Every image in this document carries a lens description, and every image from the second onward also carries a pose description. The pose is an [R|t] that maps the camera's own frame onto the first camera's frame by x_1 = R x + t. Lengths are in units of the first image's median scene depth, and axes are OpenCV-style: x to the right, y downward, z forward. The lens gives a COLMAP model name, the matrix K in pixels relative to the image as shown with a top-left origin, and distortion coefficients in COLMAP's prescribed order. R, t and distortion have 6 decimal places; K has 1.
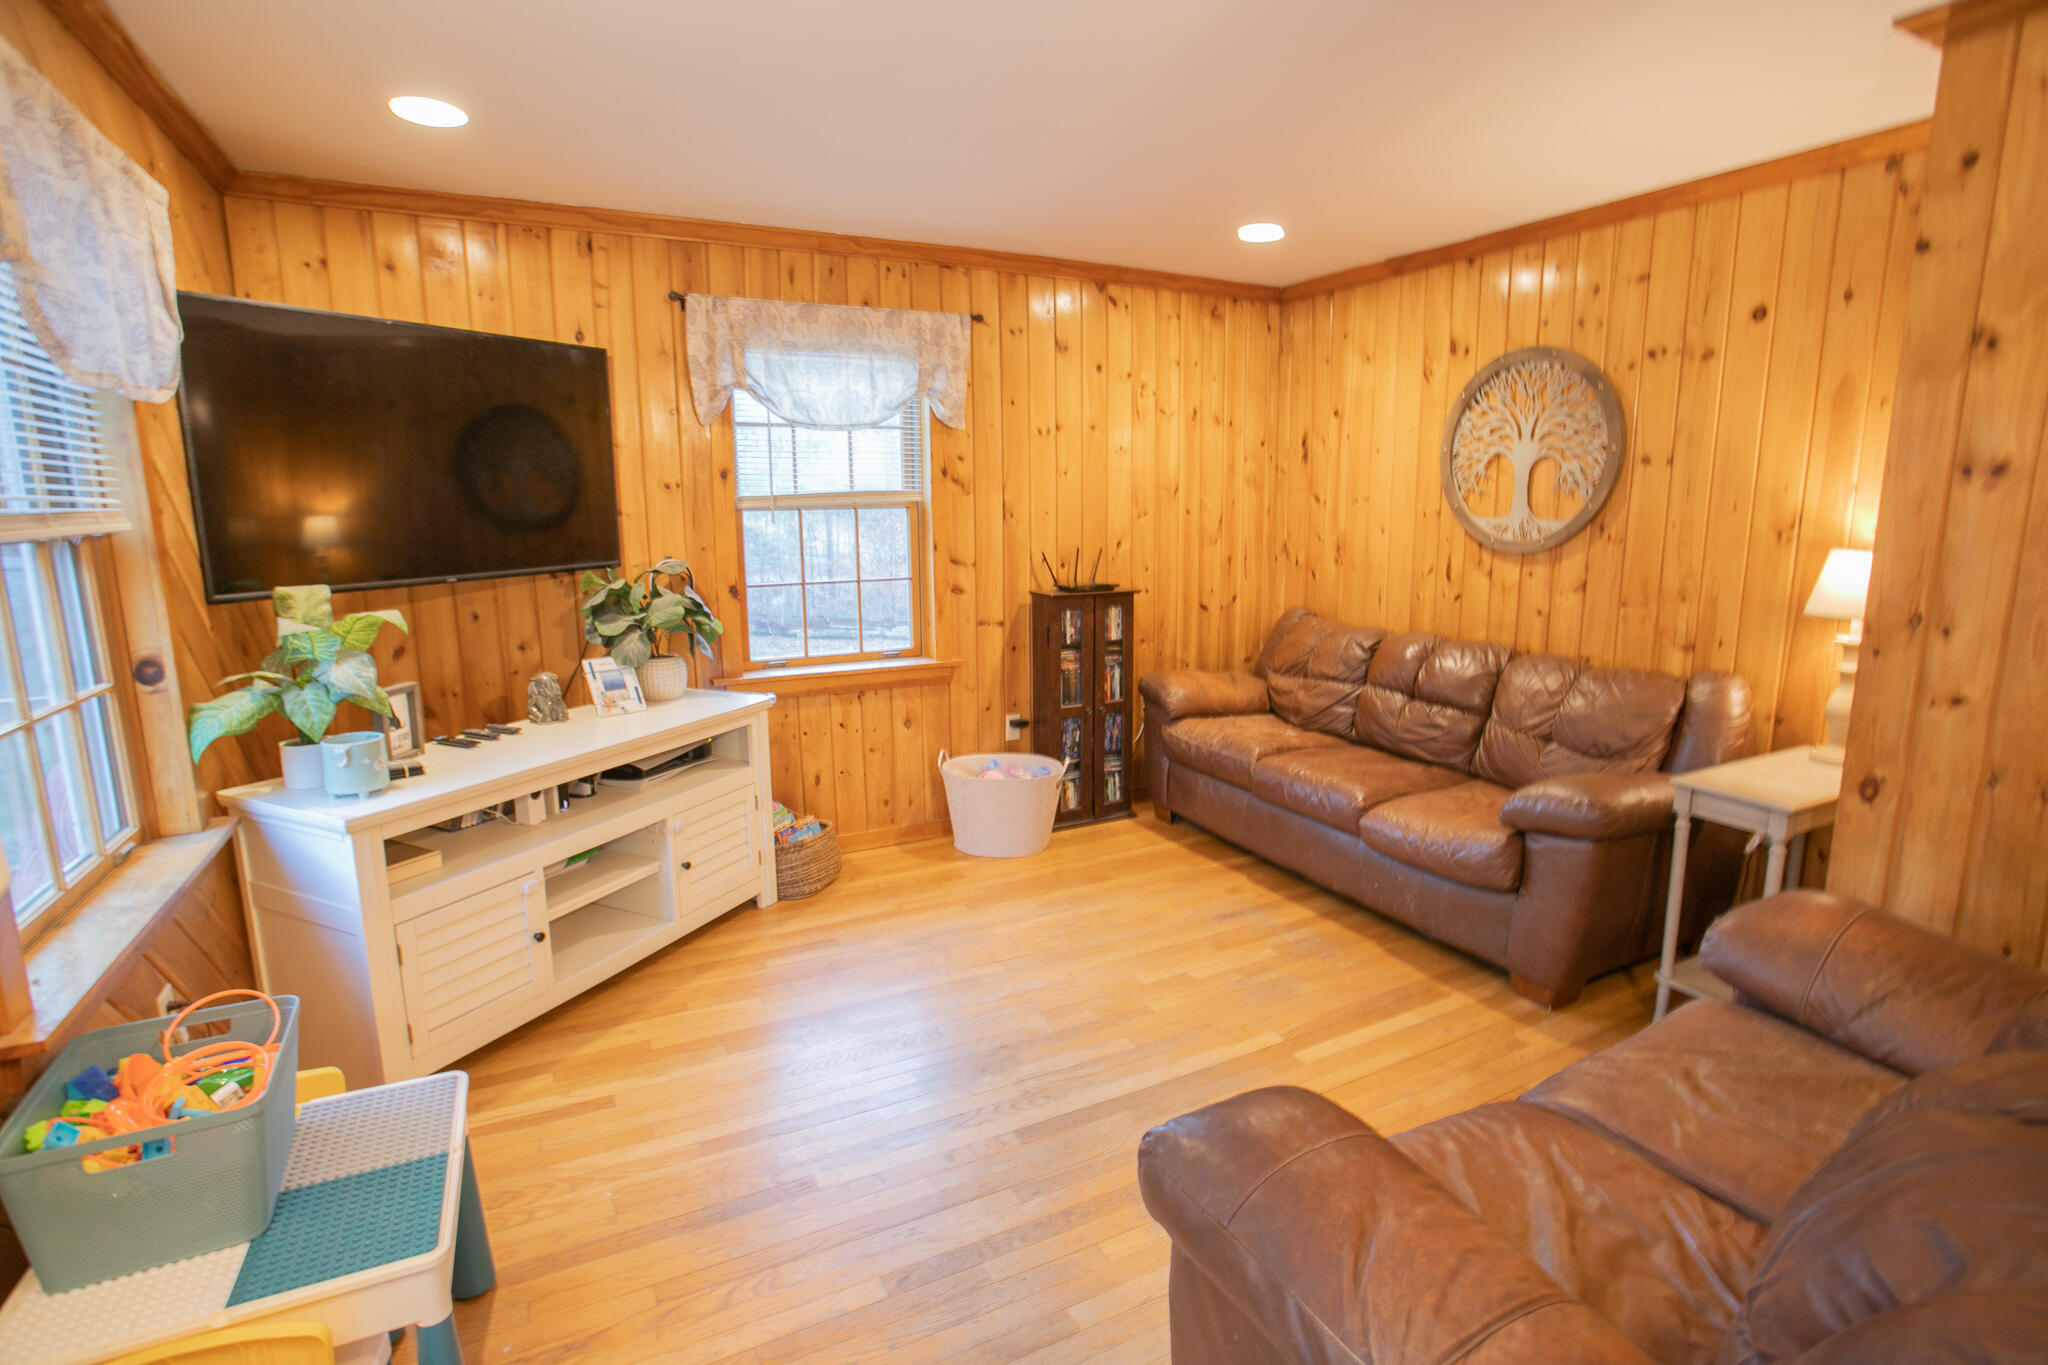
lens RADIAL K [[998.9, 0, 1018.3], [0, 998.9, 675.5], [0, 0, 1]] dist [-0.075592, 0.034968]
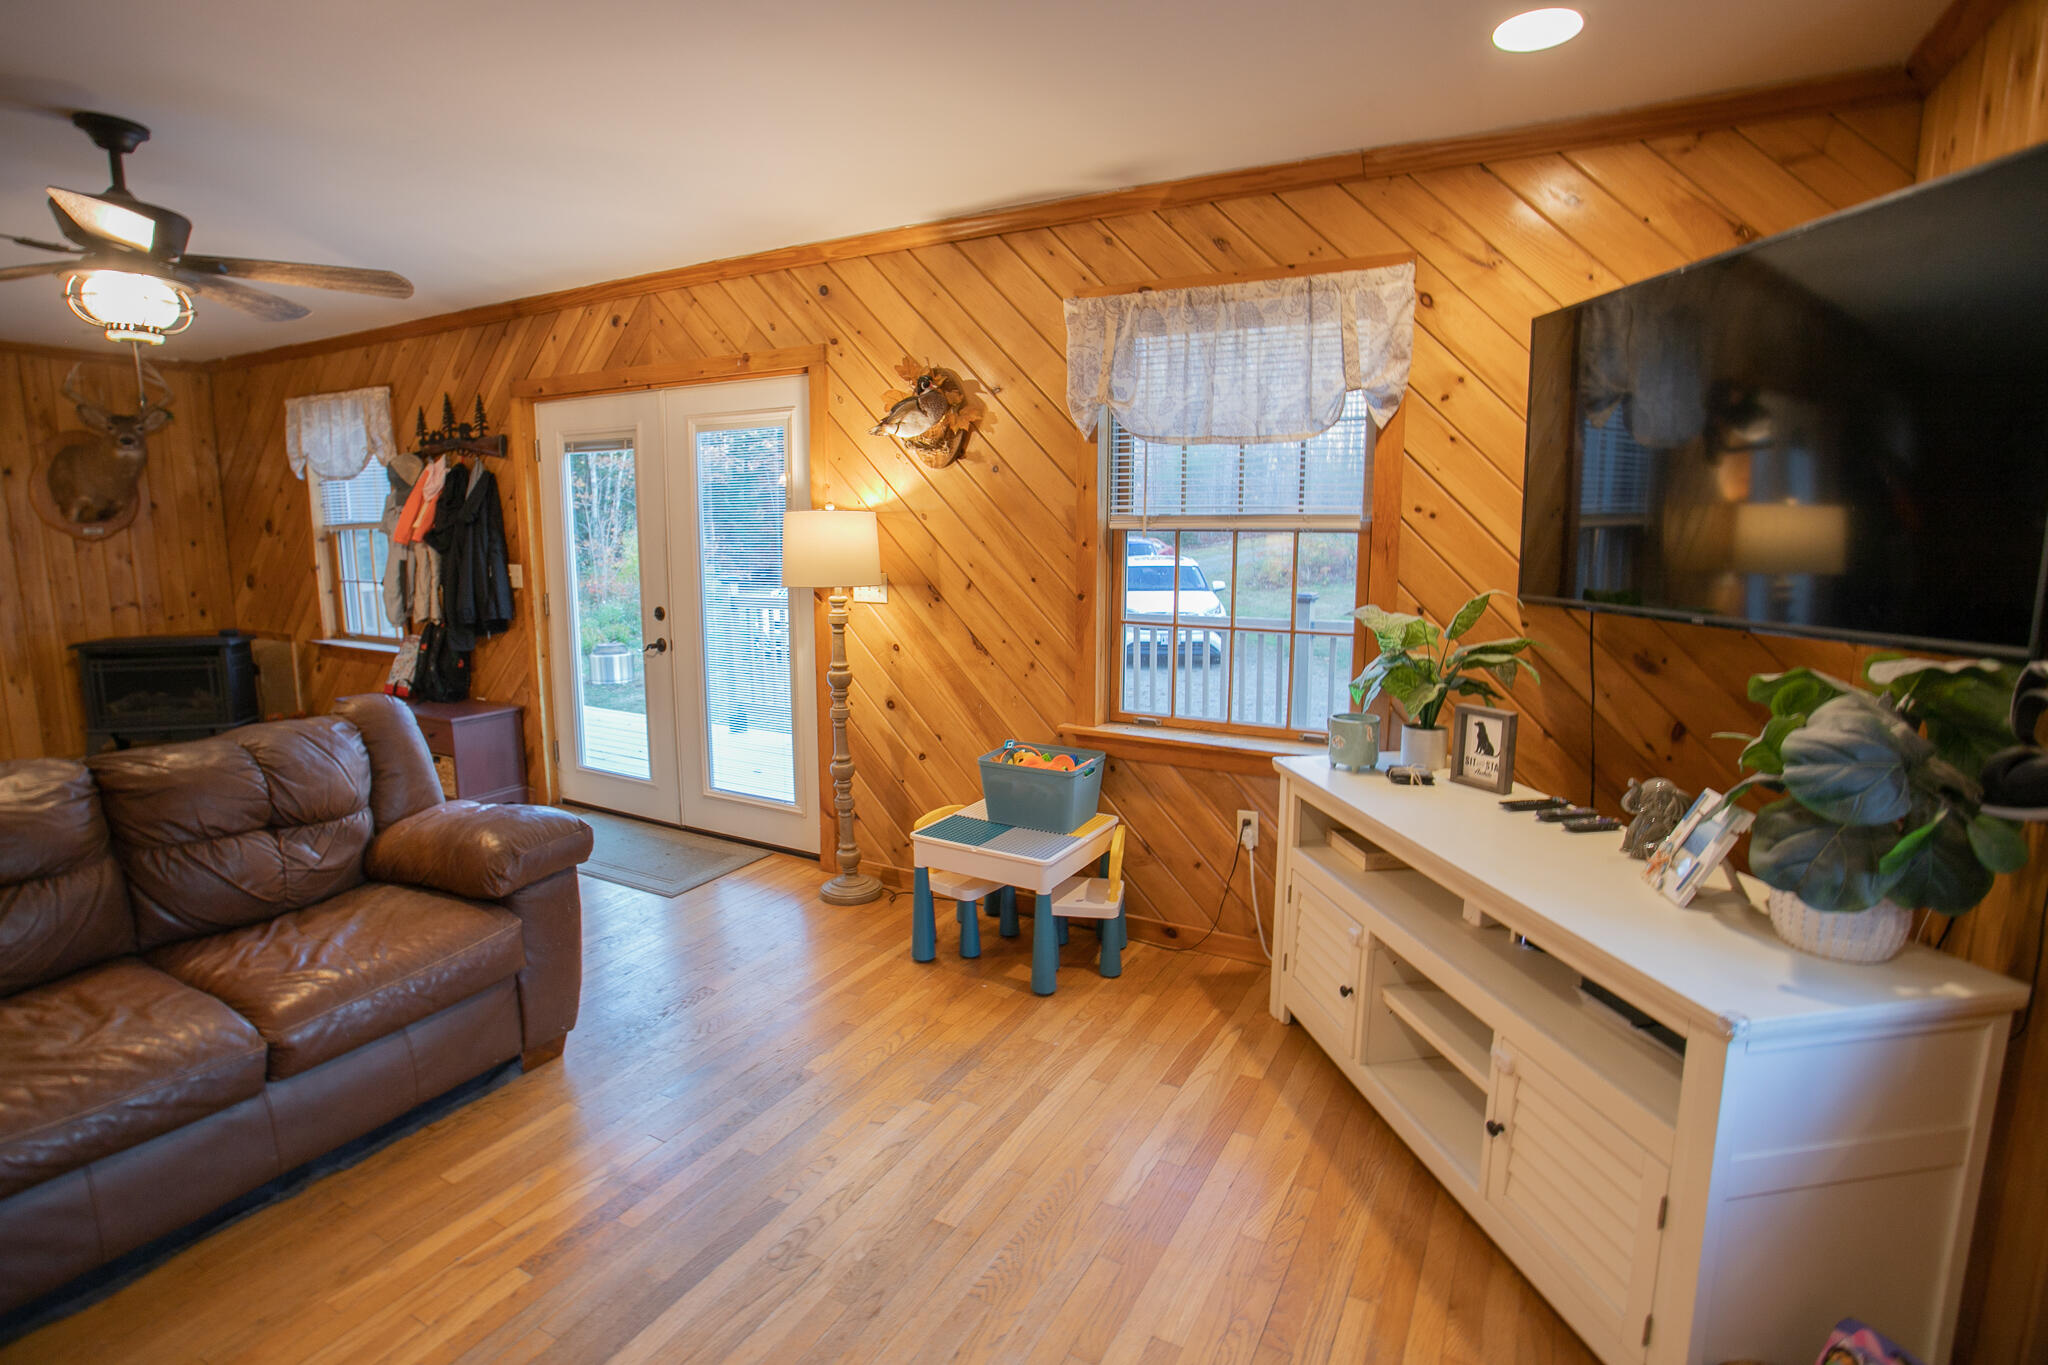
lens RADIAL K [[998.9, 0, 1018.3], [0, 998.9, 675.5], [0, 0, 1]] dist [-0.075592, 0.034968]
pose [[-0.838022, 0.088568, -0.538400, 0.258535], [-0.088046, 0.951857, 0.293626, -0.285860], [0.538486, 0.293469, -0.789879, 1.695069]]
